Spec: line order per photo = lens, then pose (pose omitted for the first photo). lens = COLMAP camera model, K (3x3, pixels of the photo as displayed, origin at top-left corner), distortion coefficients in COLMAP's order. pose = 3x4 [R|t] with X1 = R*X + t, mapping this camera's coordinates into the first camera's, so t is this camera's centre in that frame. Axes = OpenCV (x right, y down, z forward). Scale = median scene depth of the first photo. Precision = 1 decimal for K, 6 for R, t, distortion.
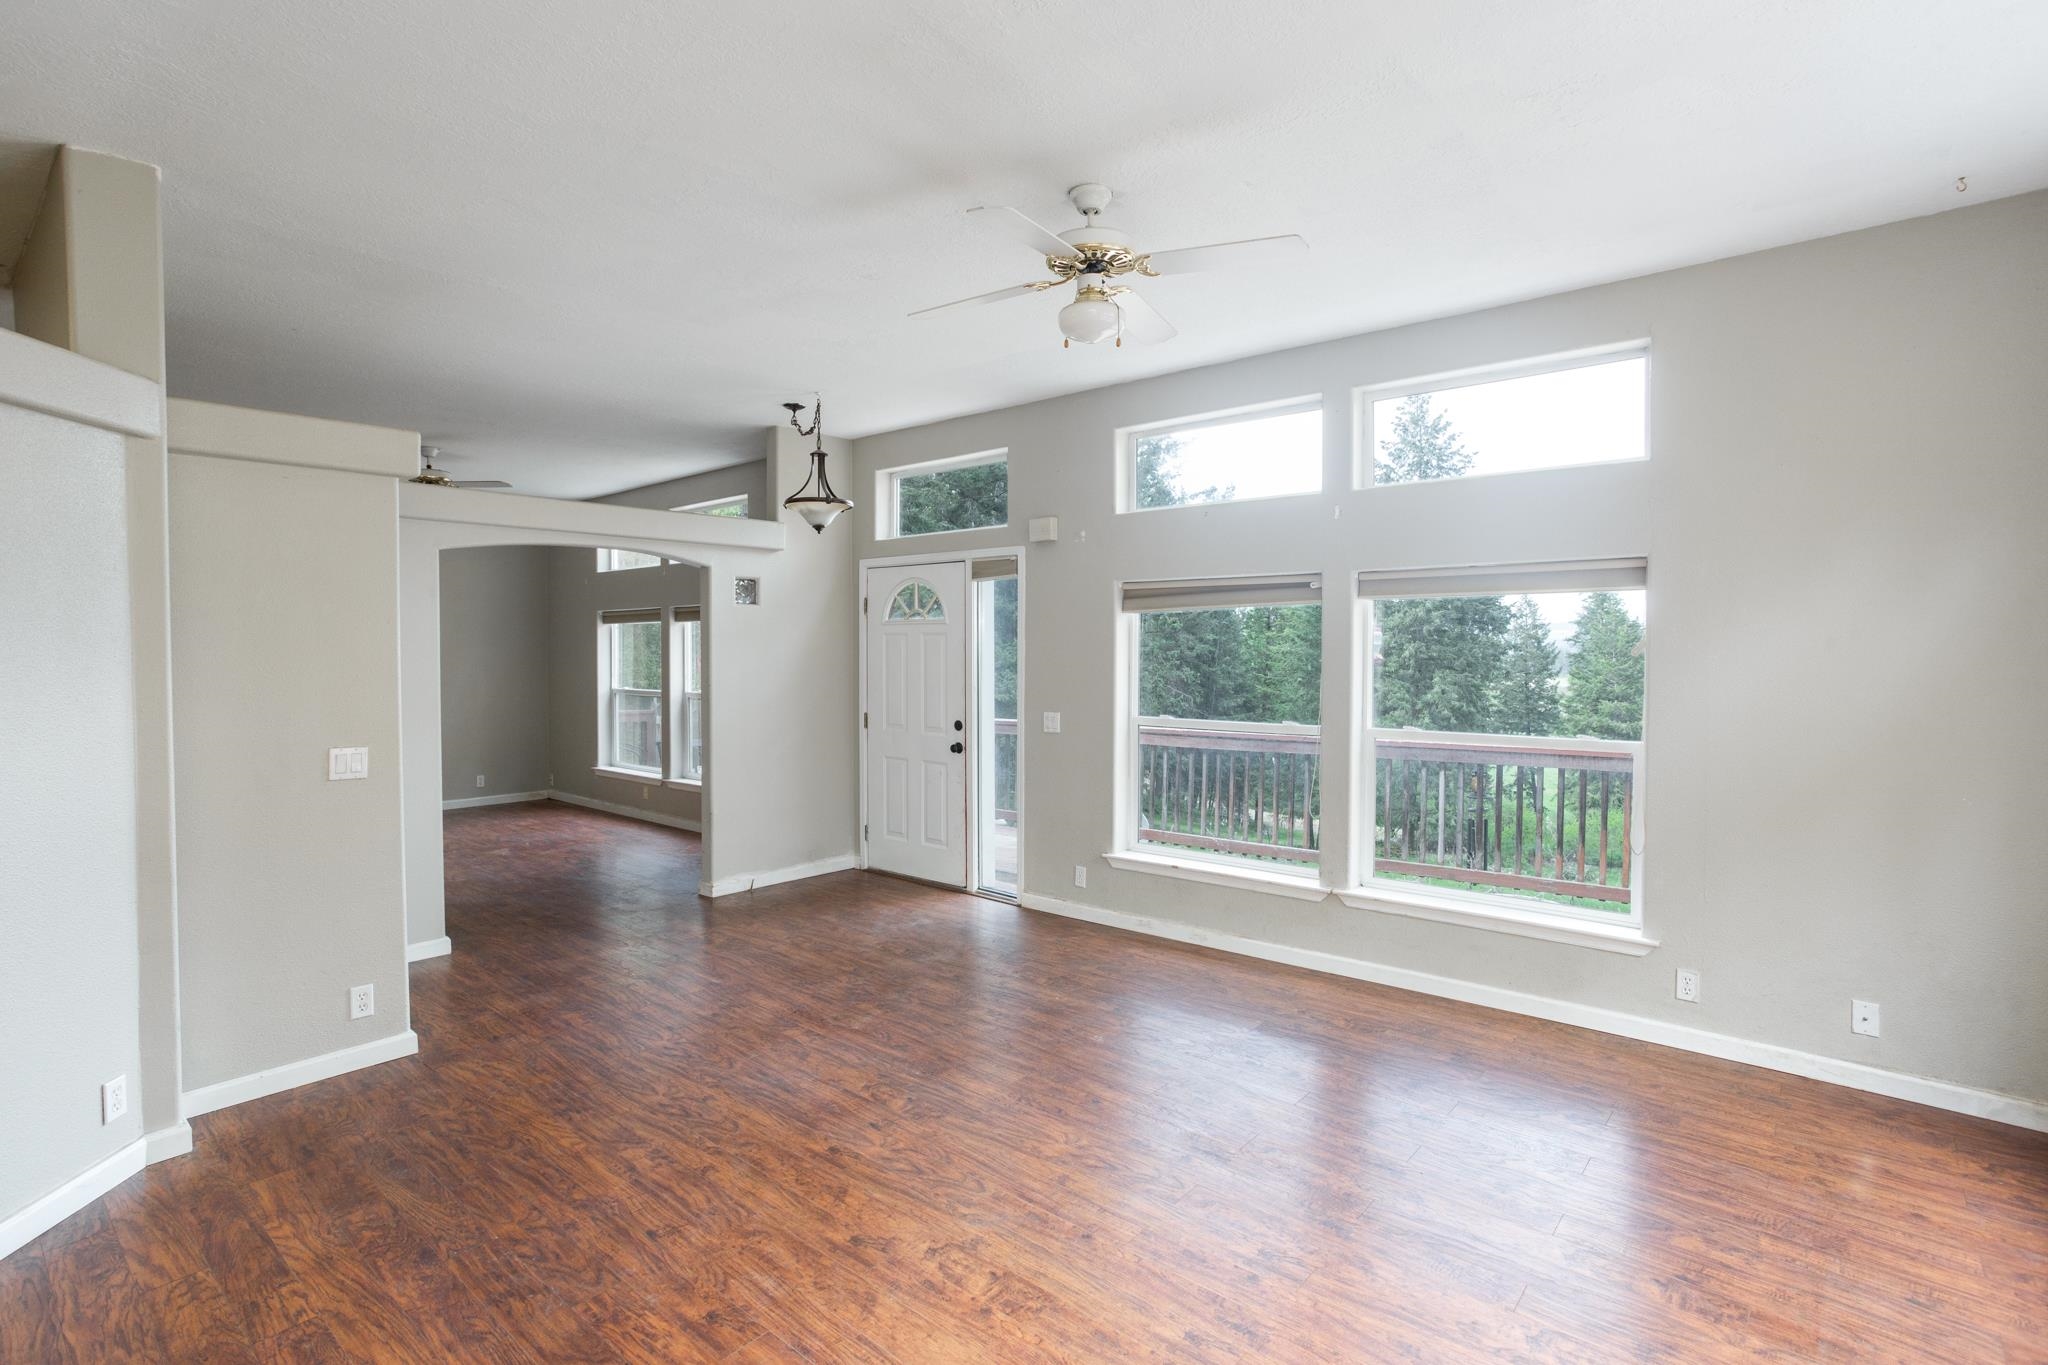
lens RADIAL K [[970.4, 0, 1026.9], [0, 970.4, 669.2], [0, 0, 1]] dist [-0.013145, 0.017699]
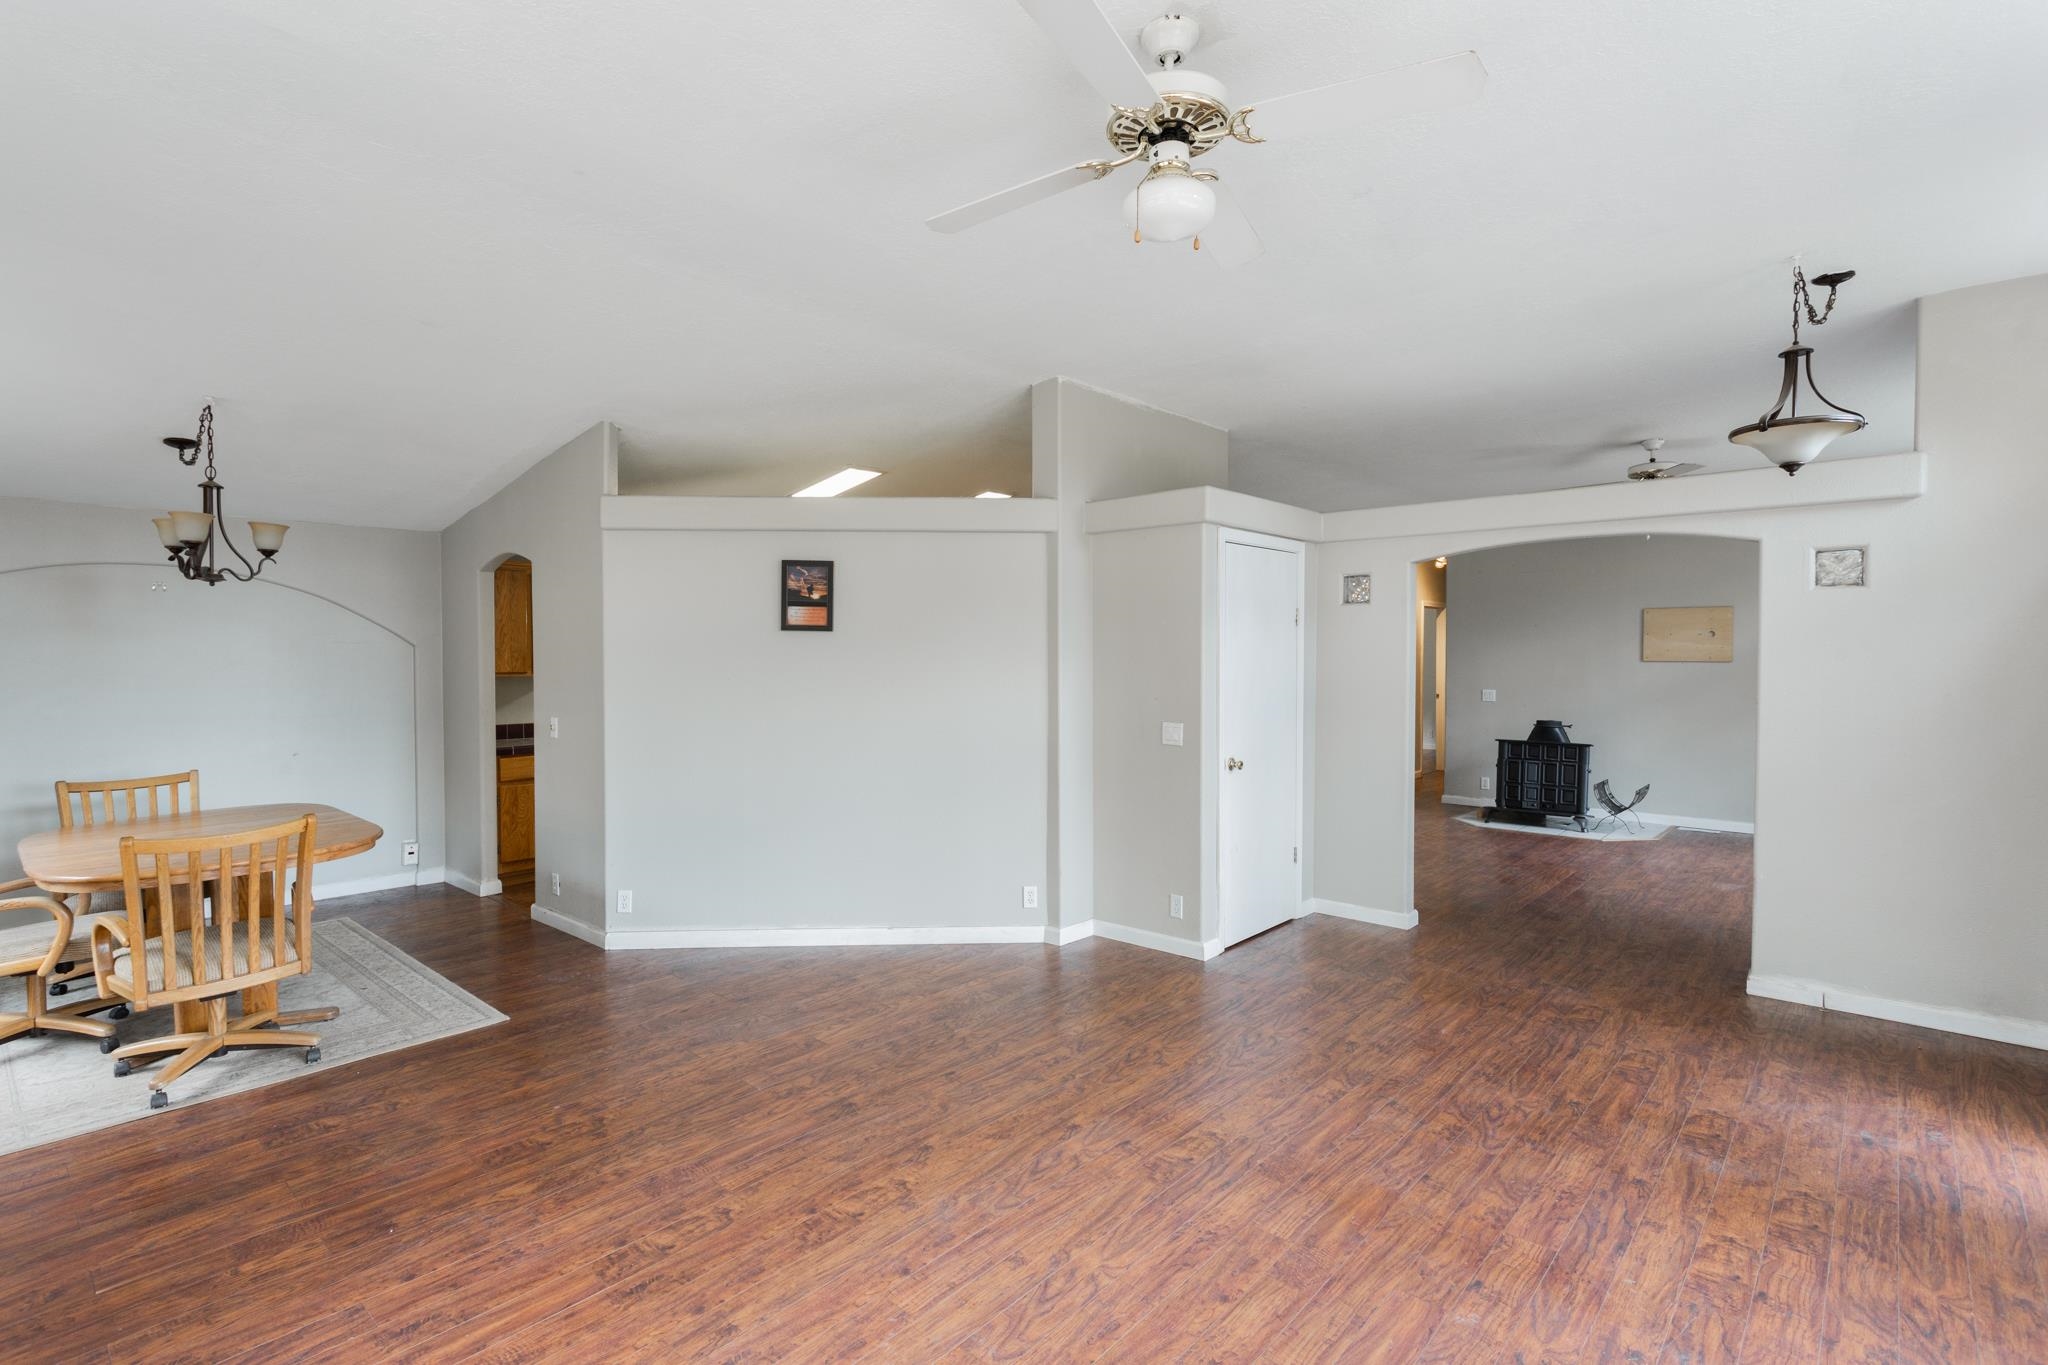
lens RADIAL K [[970.4, 0, 1026.9], [0, 970.4, 669.2], [0, 0, 1]] dist [-0.013145, 0.017699]
pose [[-0.014322, 0.010445, -0.999843, 0.639562], [-0.020533, 0.999732, 0.010738, -0.009039], [0.999687, 0.020684, -0.014104, 0.717356]]
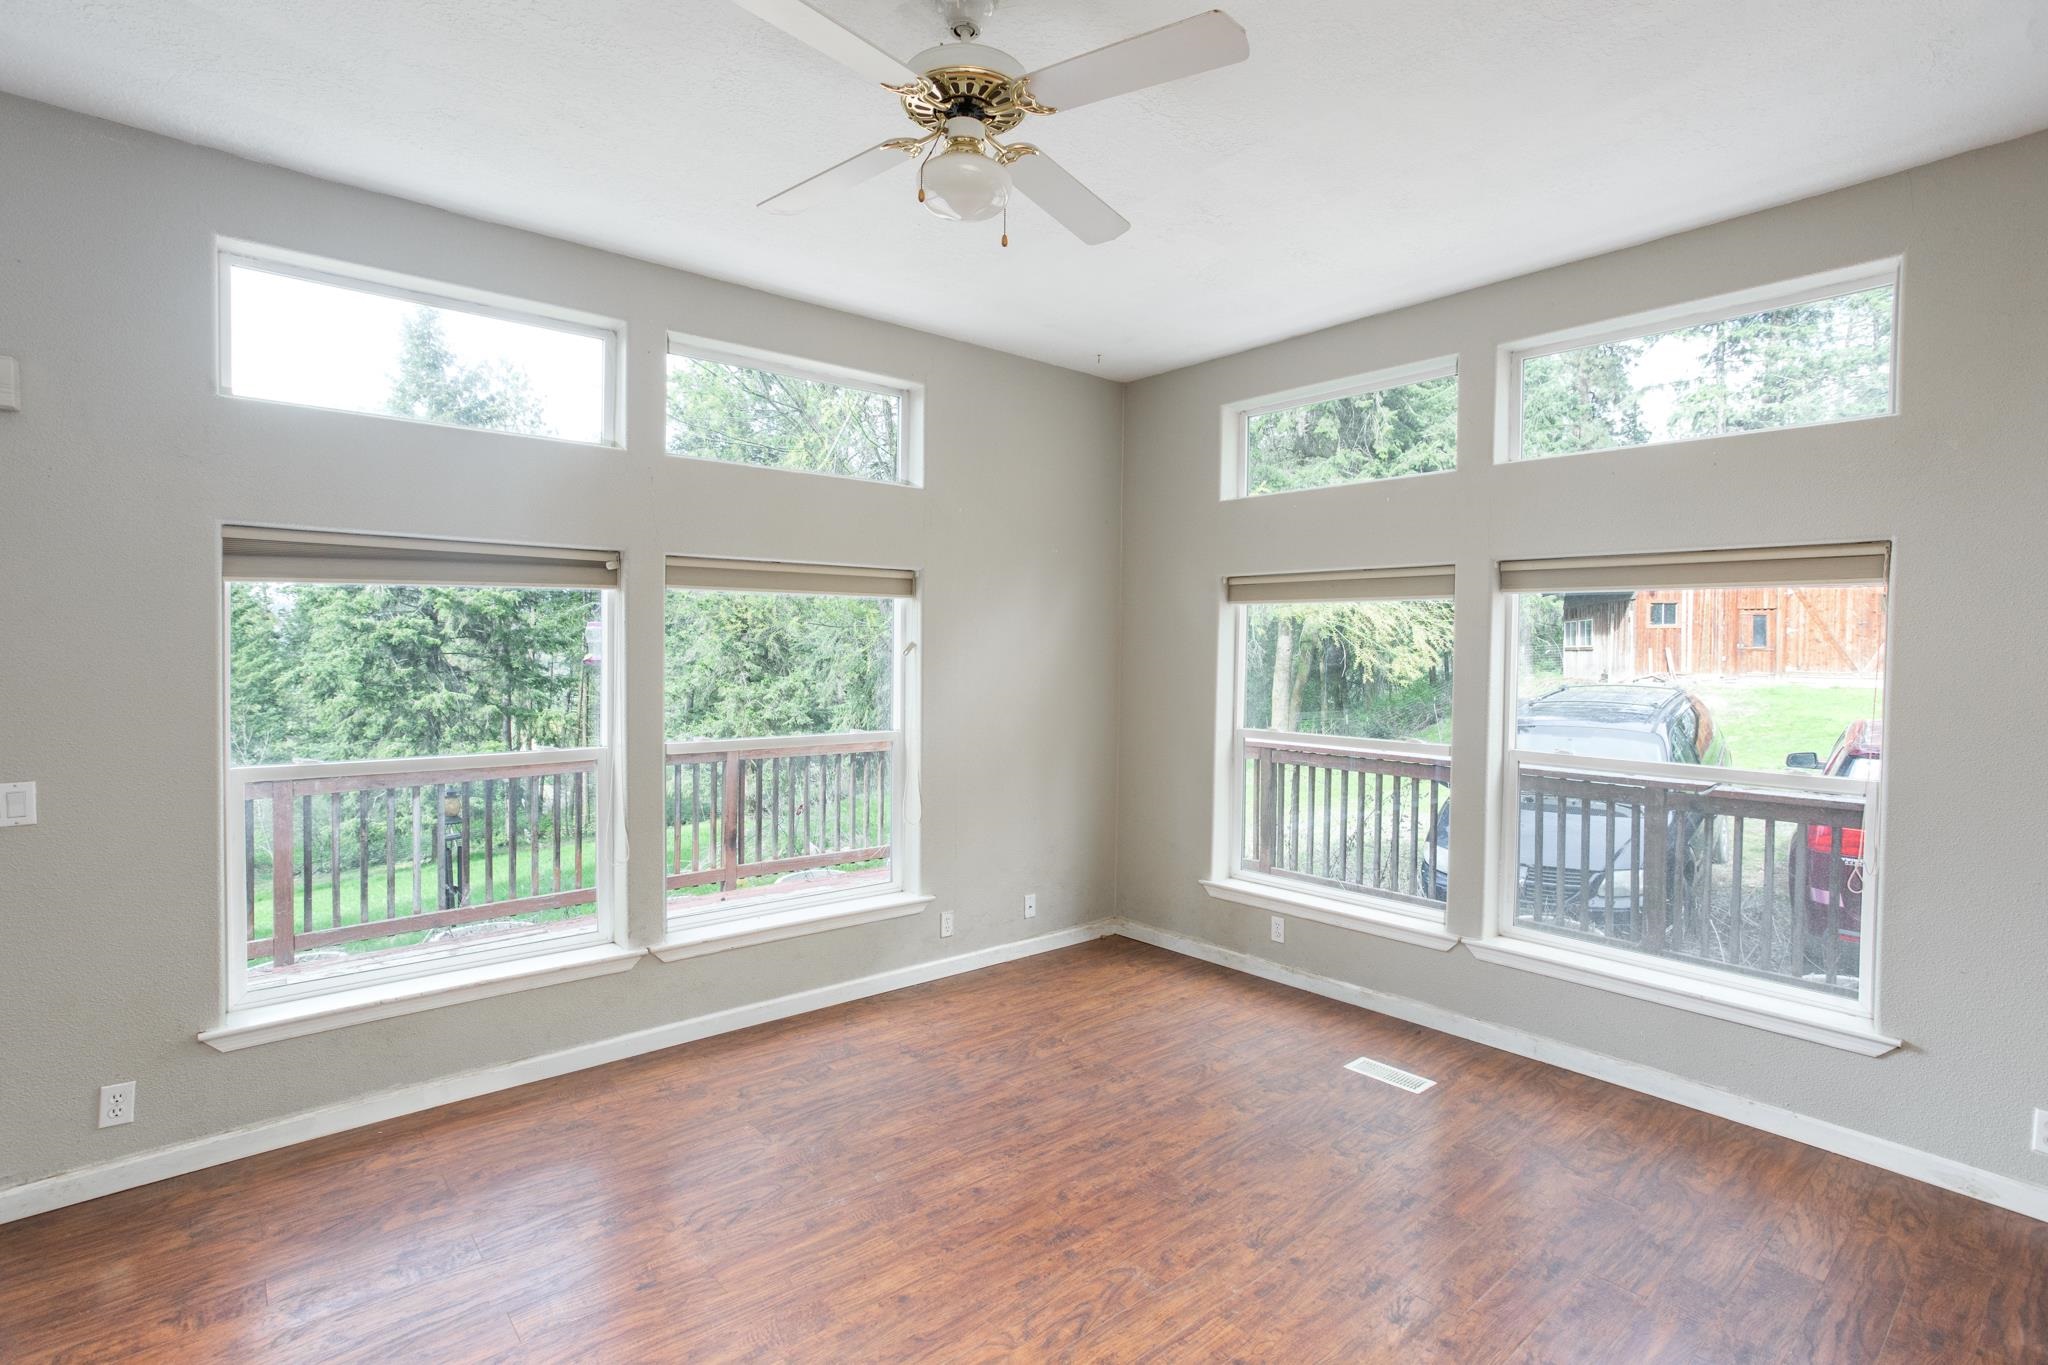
lens RADIAL K [[970.4, 0, 1026.9], [0, 970.4, 669.2], [0, 0, 1]] dist [-0.013145, 0.017699]
pose [[0.185303, -0.013654, 0.982587, -0.495586], [0.012808, 0.999852, 0.011478, -0.010447], [-0.982598, 0.010458, 0.185450, 0.651258]]
